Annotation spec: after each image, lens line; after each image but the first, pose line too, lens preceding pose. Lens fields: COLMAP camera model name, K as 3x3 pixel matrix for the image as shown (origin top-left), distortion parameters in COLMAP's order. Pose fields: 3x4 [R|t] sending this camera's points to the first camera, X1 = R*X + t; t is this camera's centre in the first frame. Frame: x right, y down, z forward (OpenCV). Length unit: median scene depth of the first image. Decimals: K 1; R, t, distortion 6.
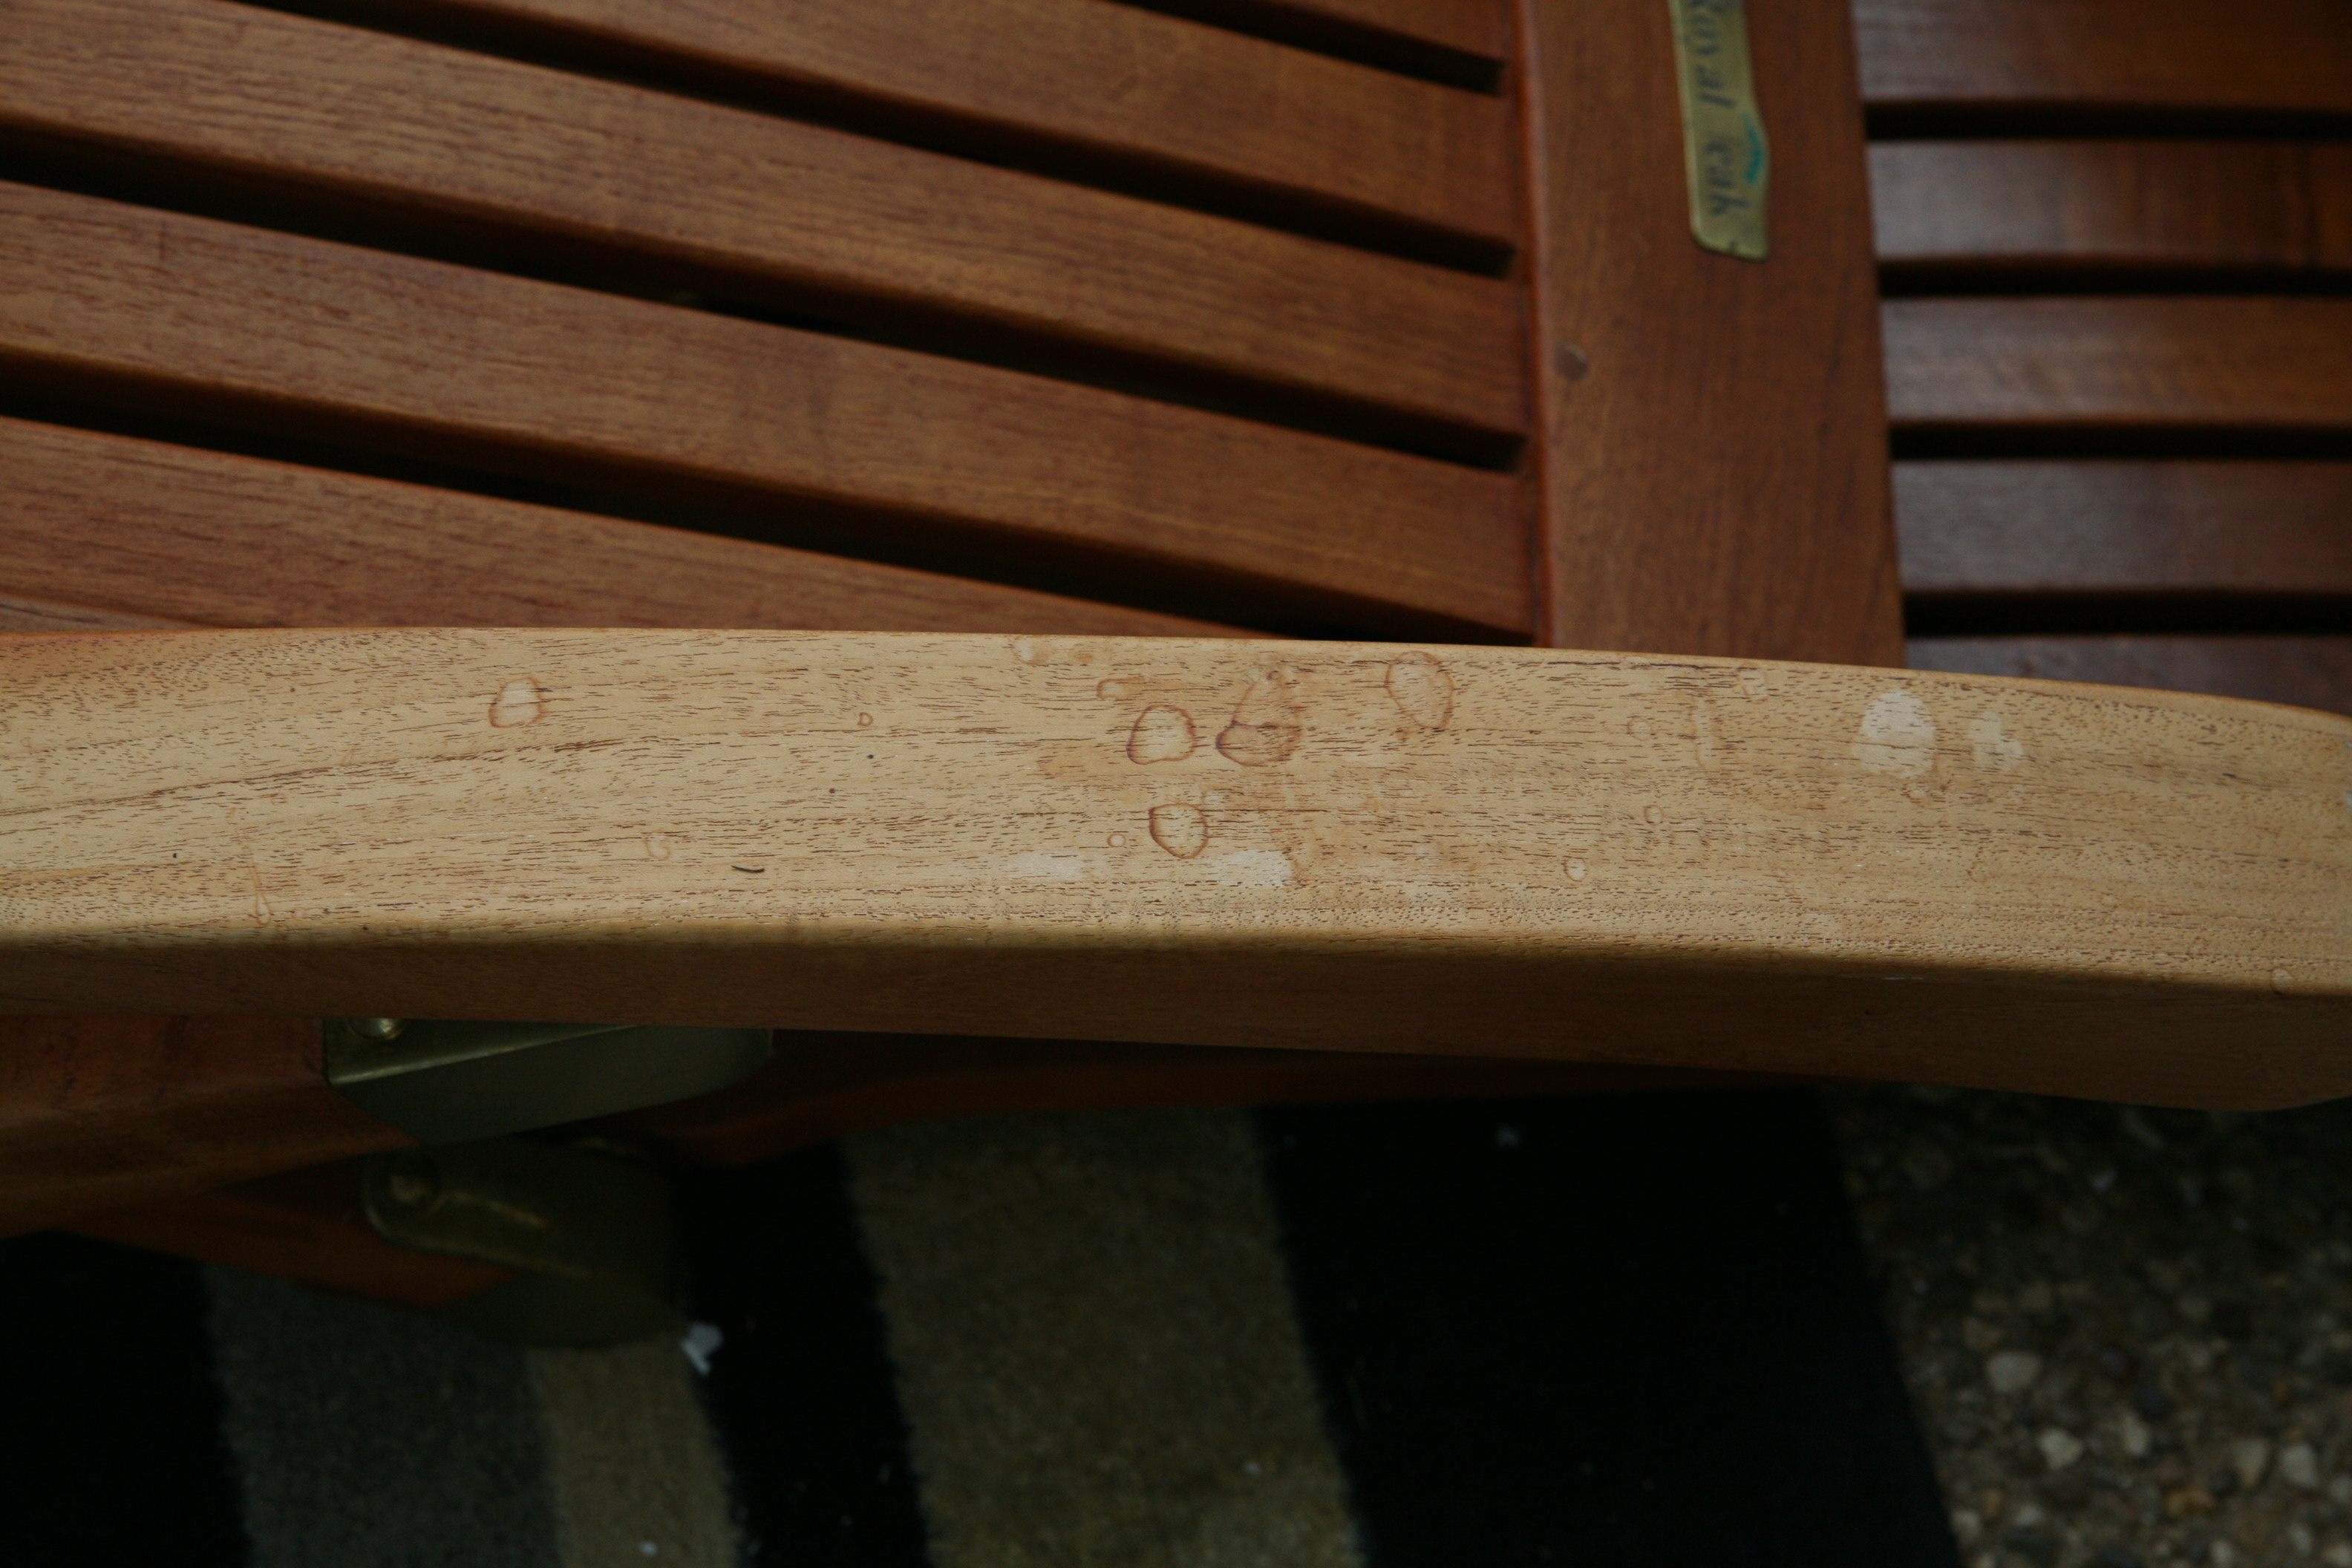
lens RADIAL K [[4334.9, 0, 1181.5], [0, 4334.9, 784.7], [0, 0, 1]] dist [0.061693, 0.000000]
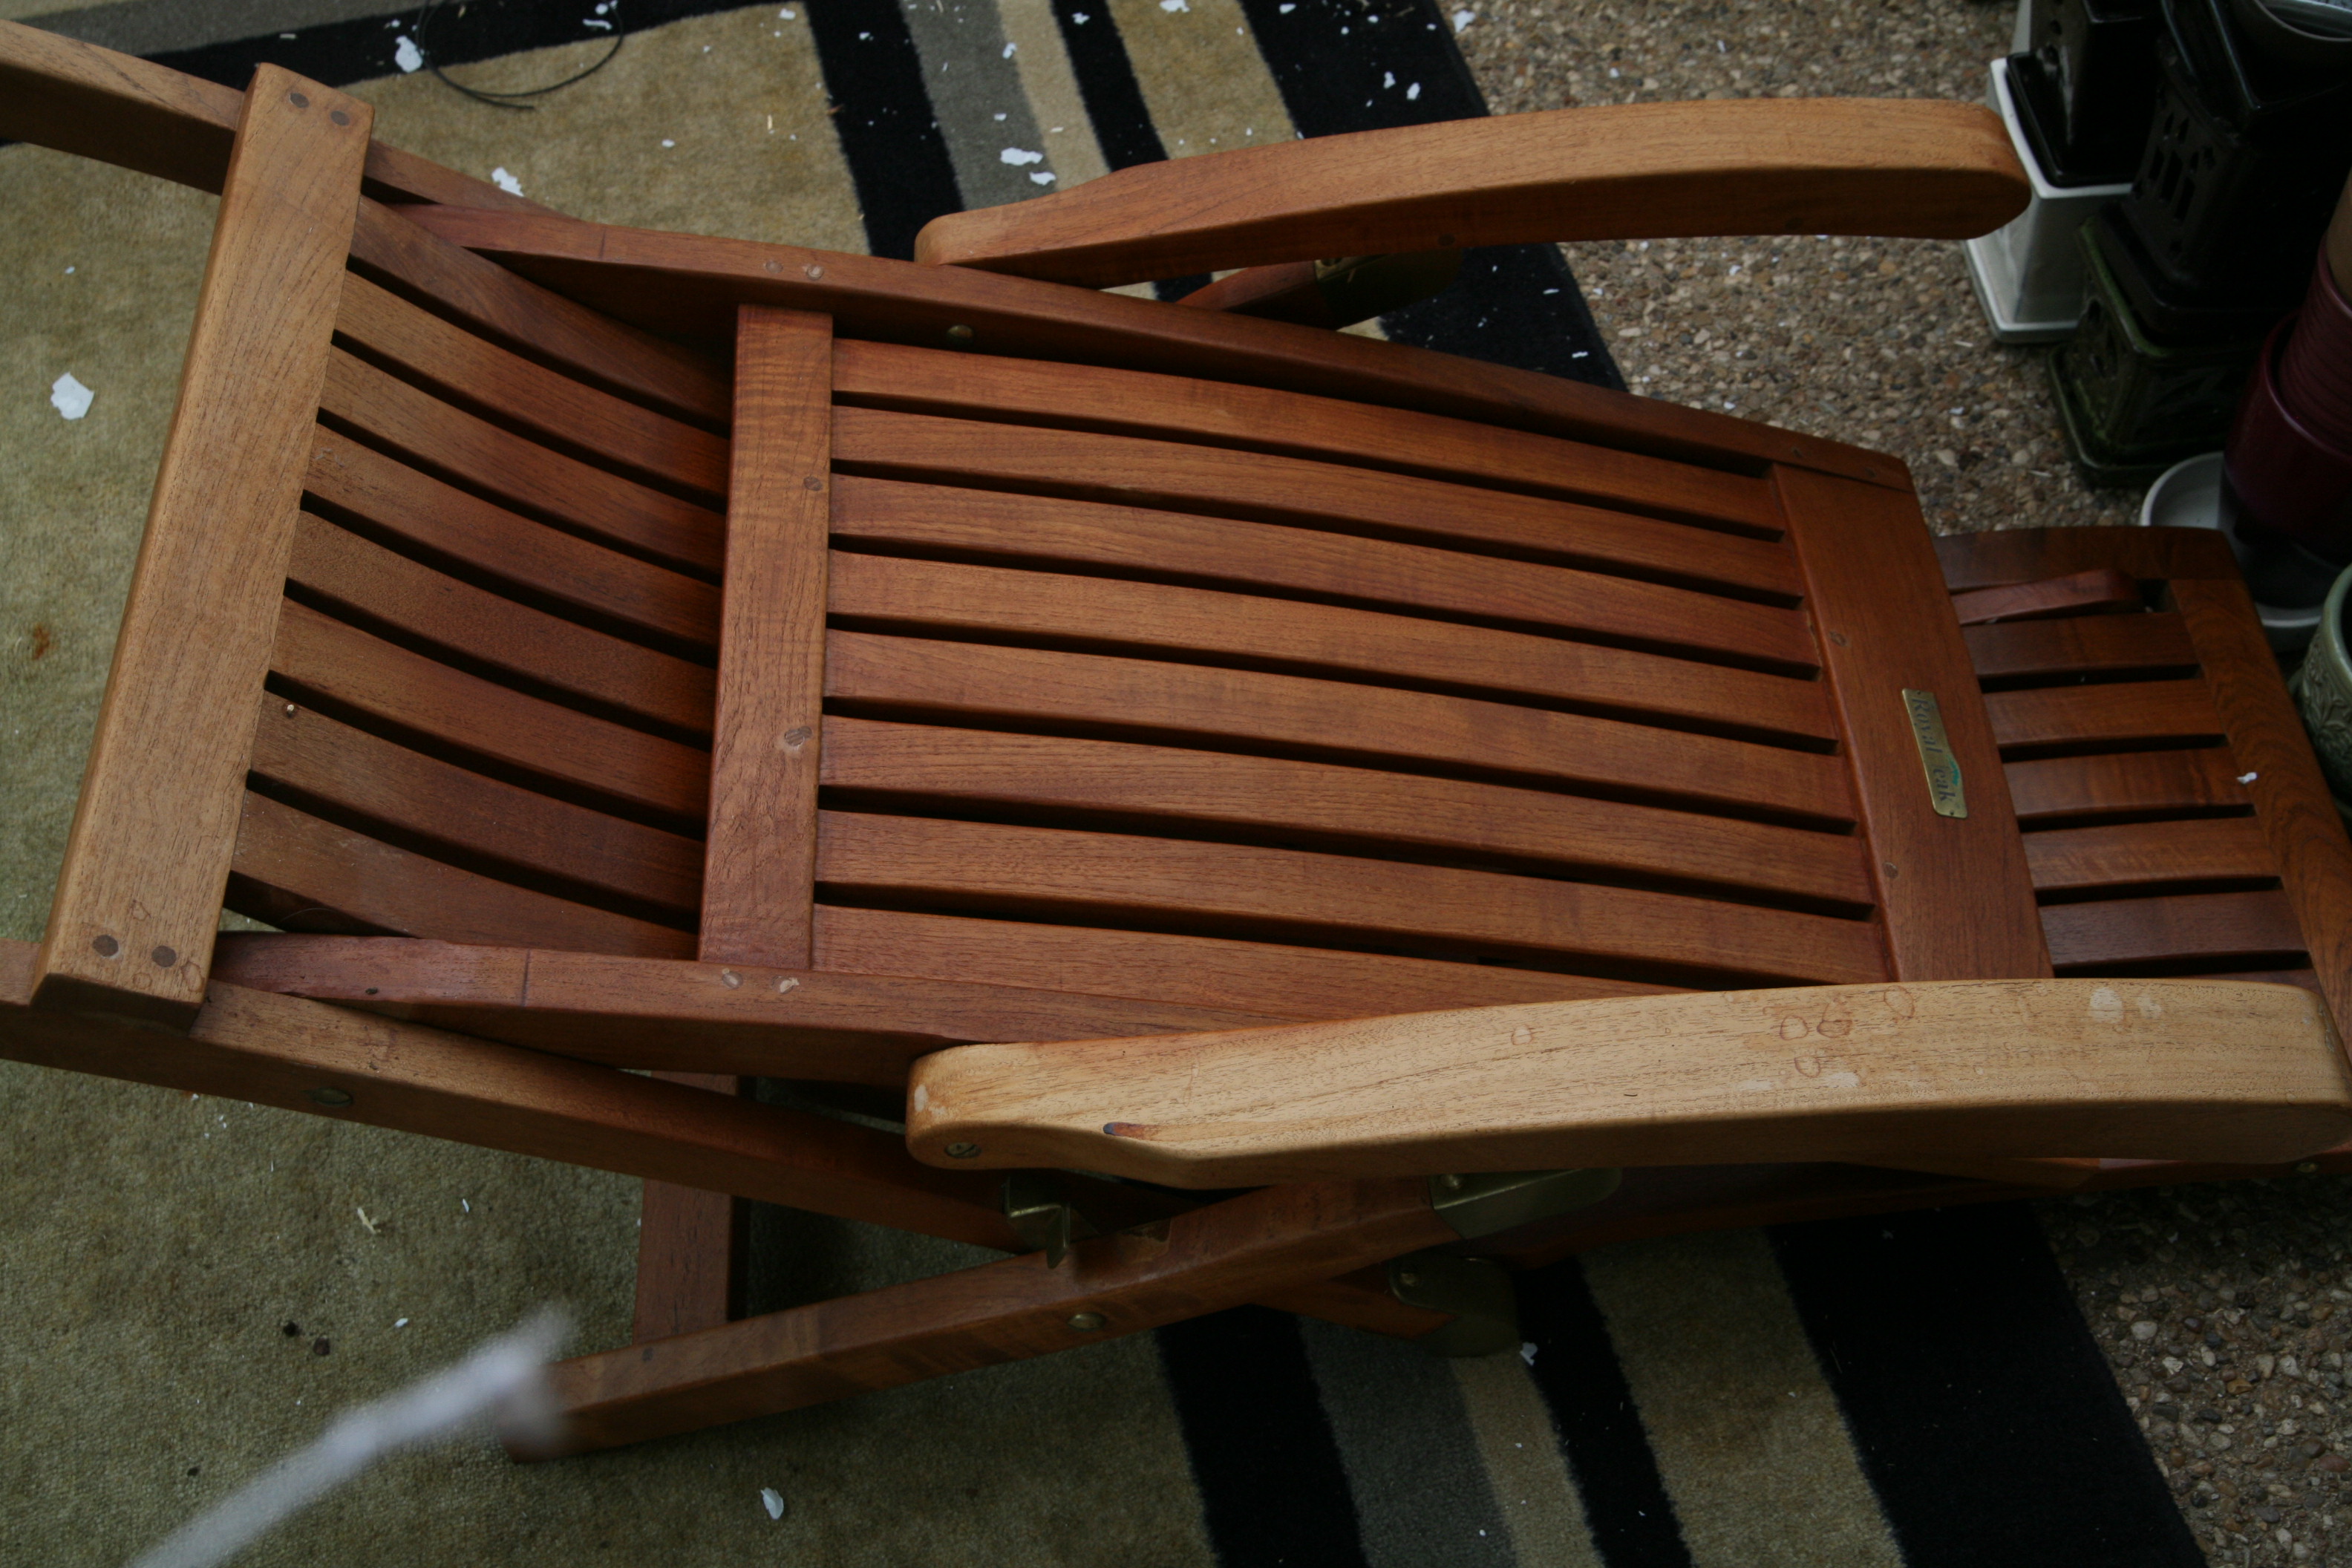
lens RADIAL K [[2476.6, 0, 1169.2], [0, 2476.6, 783.9], [0, 0, 1]] dist [-0.009082, 0.000000]
pose [[0.991404, -0.086100, -0.098514, -0.155650], [0.069140, 0.984000, -0.164204, 0.043899], [0.111075, 0.155981, 0.981495, -0.307239]]
